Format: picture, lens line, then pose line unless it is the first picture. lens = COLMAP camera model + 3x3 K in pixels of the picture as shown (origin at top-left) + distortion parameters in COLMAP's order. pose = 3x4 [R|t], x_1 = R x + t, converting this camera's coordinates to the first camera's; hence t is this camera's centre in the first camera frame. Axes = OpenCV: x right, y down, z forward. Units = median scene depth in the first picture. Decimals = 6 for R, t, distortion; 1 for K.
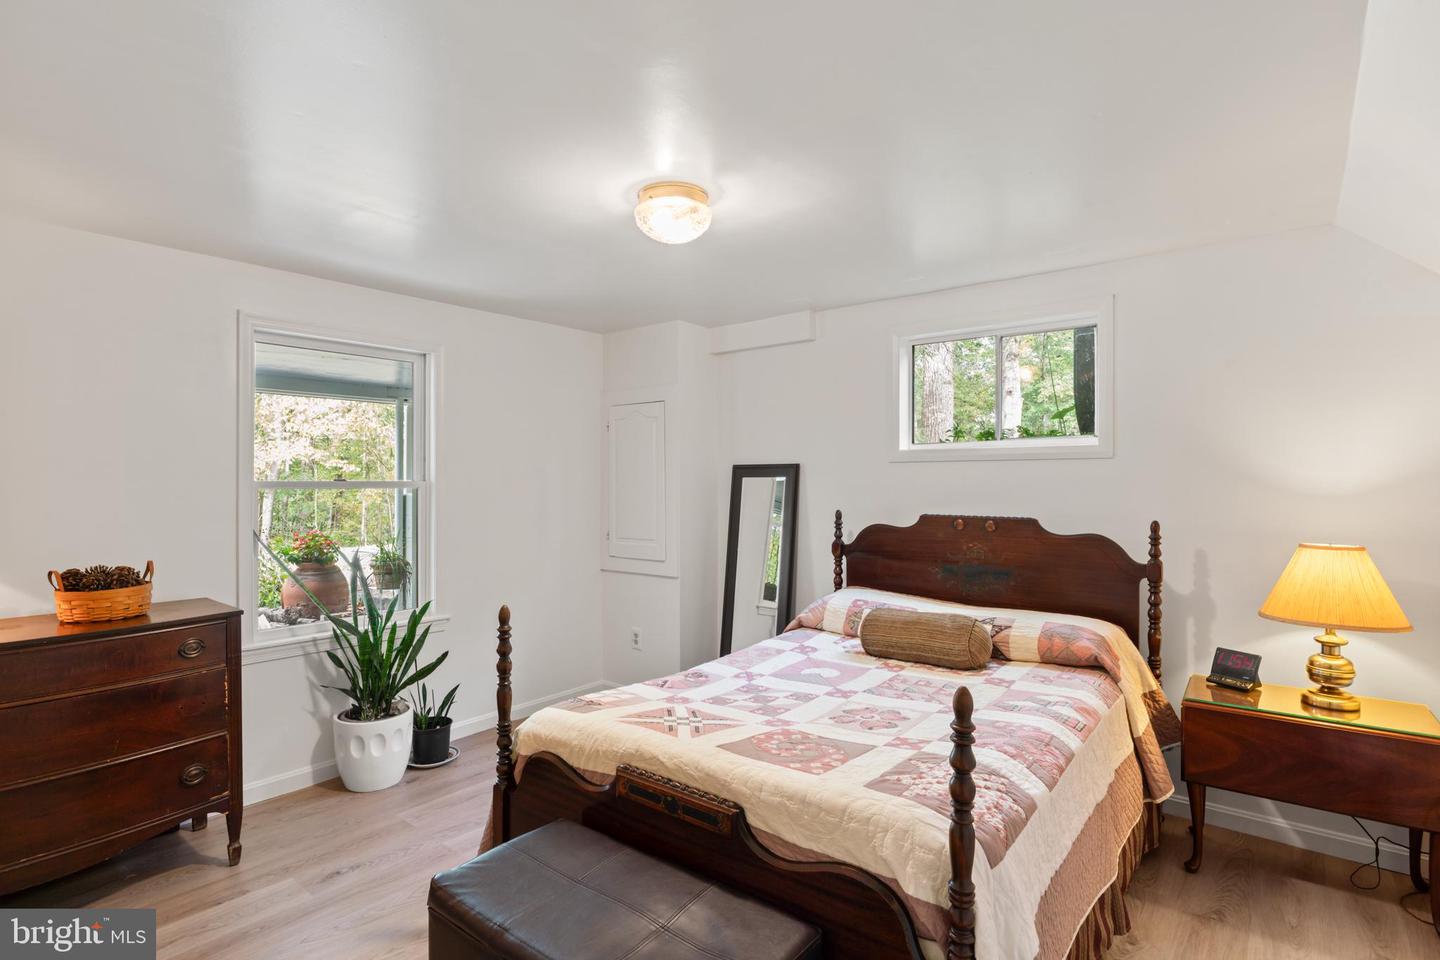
lens RADIAL K [[719.9, 0, 725.1], [0, 719.9, 486.1], [0, 0, 1]] dist [-0.003256, -0.000488]
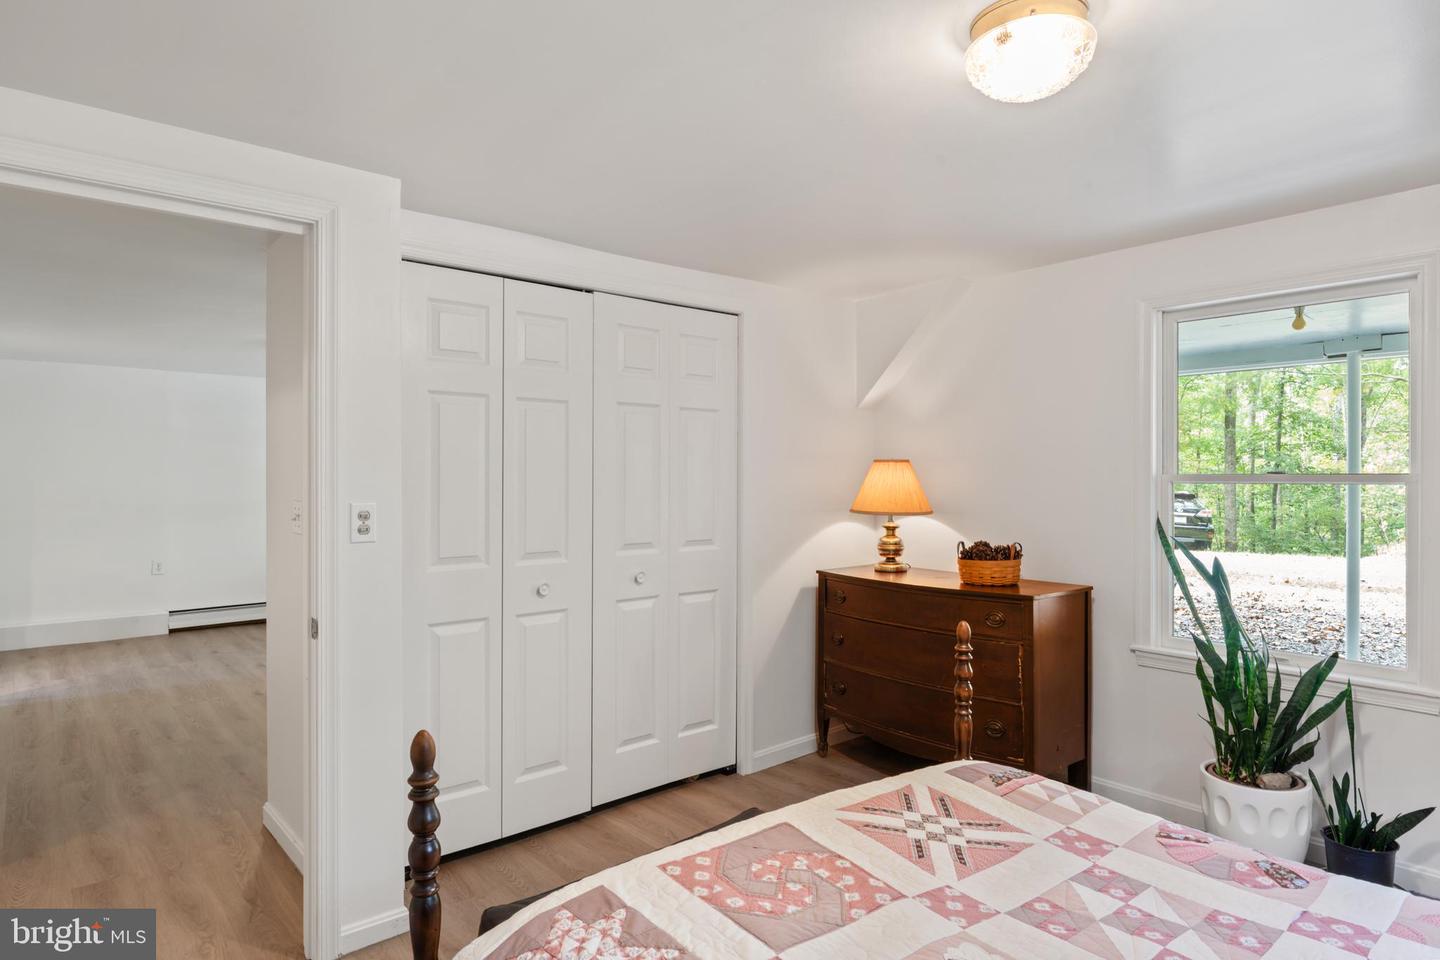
lens RADIAL K [[827.4, 0, 718.6], [0, 827.4, 449.4], [0, 0, 1]] dist [-0.003645, -0.001688]
pose [[-0.190978, -0.027838, -0.981199, 0.624653], [-0.002317, 0.999608, -0.027910, -0.007533], [0.981592, -0.003057, -0.190968, 0.782566]]
